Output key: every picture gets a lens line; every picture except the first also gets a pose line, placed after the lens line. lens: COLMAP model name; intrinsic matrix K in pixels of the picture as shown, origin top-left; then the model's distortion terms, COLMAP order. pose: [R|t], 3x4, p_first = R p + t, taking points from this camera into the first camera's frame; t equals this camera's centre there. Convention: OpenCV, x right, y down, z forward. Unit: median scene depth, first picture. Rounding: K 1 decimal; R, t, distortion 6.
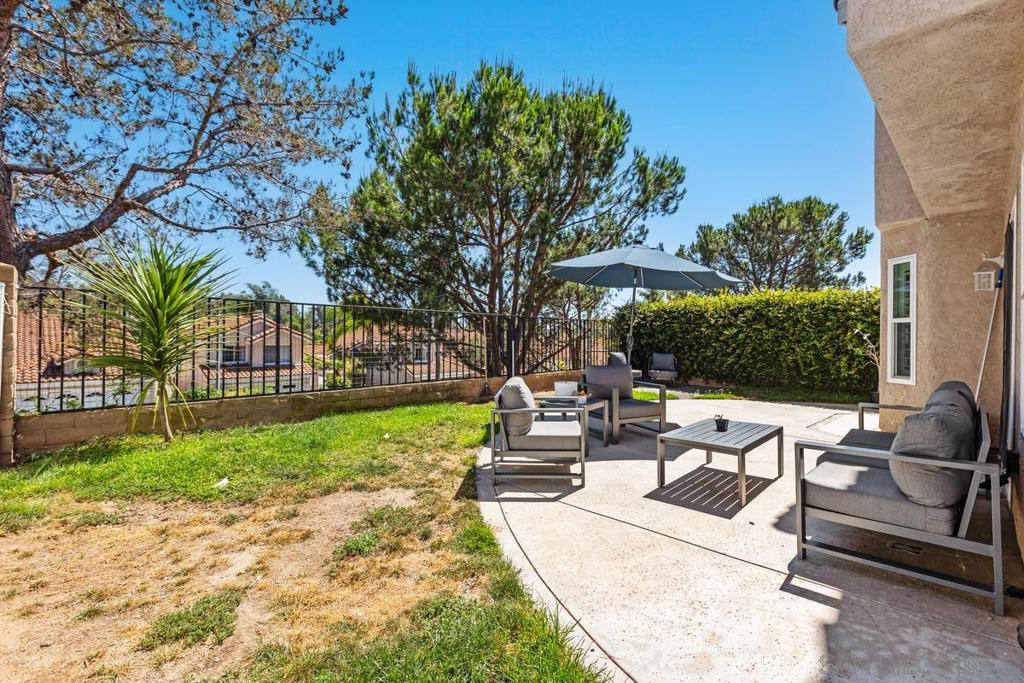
lens RADIAL K [[459.5, 0, 513.6], [0, 459.5, 340.2], [0, 0, 1]] dist [0.002455, -0.002334]
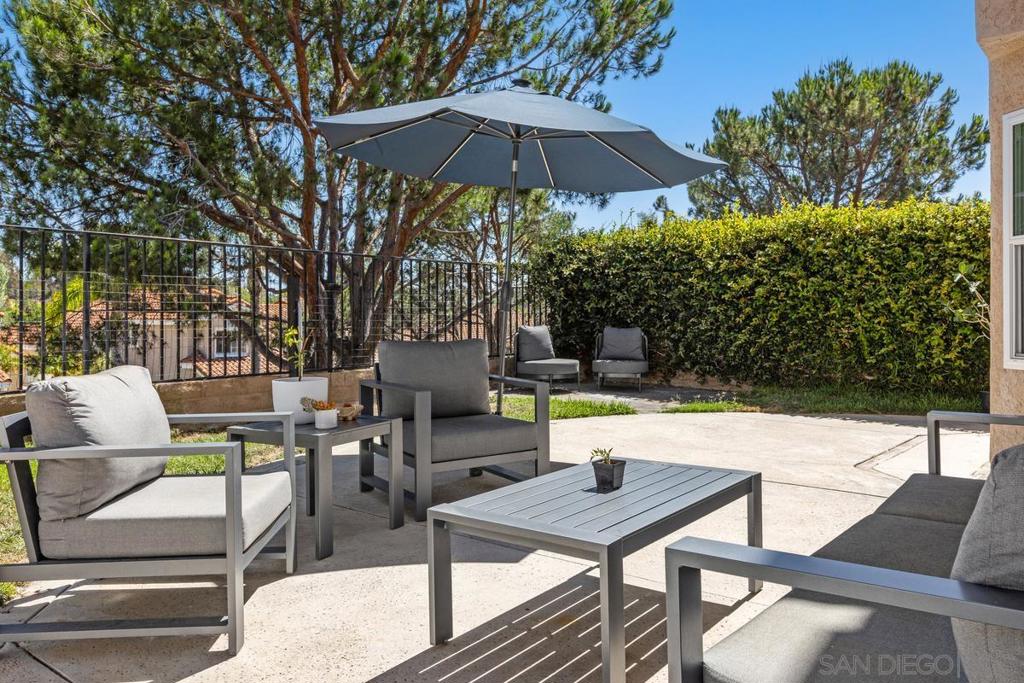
lens RADIAL K [[786.5, 0, 523.6], [0, 786.5, 319.9], [0, 0, 1]] dist [-0.004400, 0.006902]
pose [[0.993445, -0.009752, 0.113898, 0.119735], [0.009635, 0.999952, 0.001576, 0.018814], [-0.113908, -0.000468, 0.993491, 0.130055]]
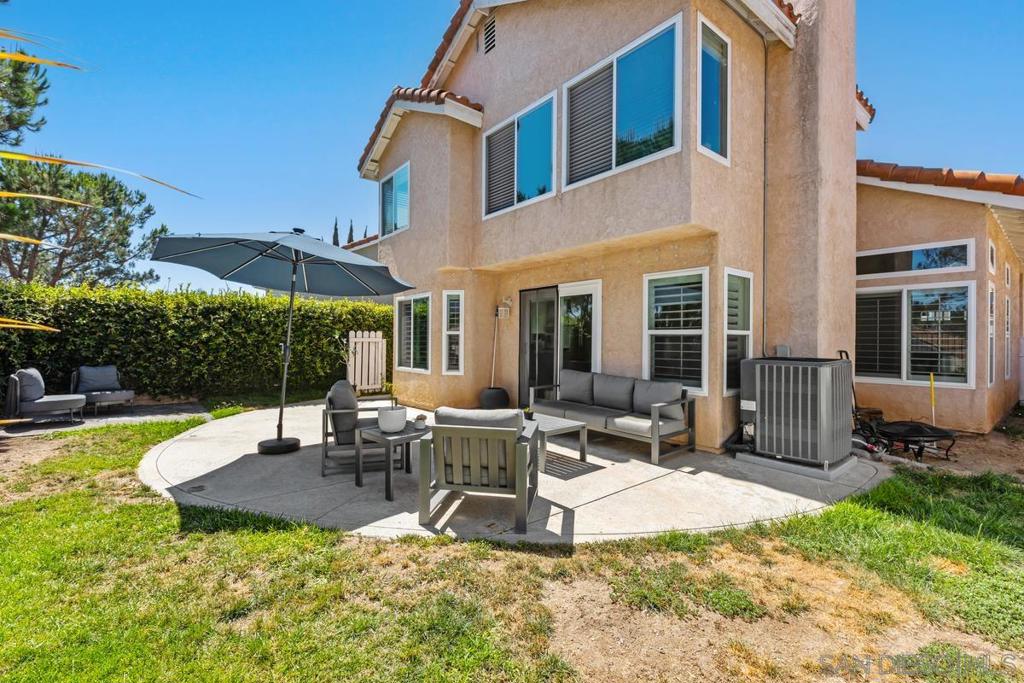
lens RADIAL K [[459.5, 0, 516.4], [0, 459.5, 337.5], [0, 0, 1]] dist [0.002455, -0.002334]
pose [[0.066188, -0.000029, 0.997807, -0.337630], [-0.000595, 1.000000, 0.000069, -0.014871], [-0.997807, -0.000598, 0.066188, 0.370749]]
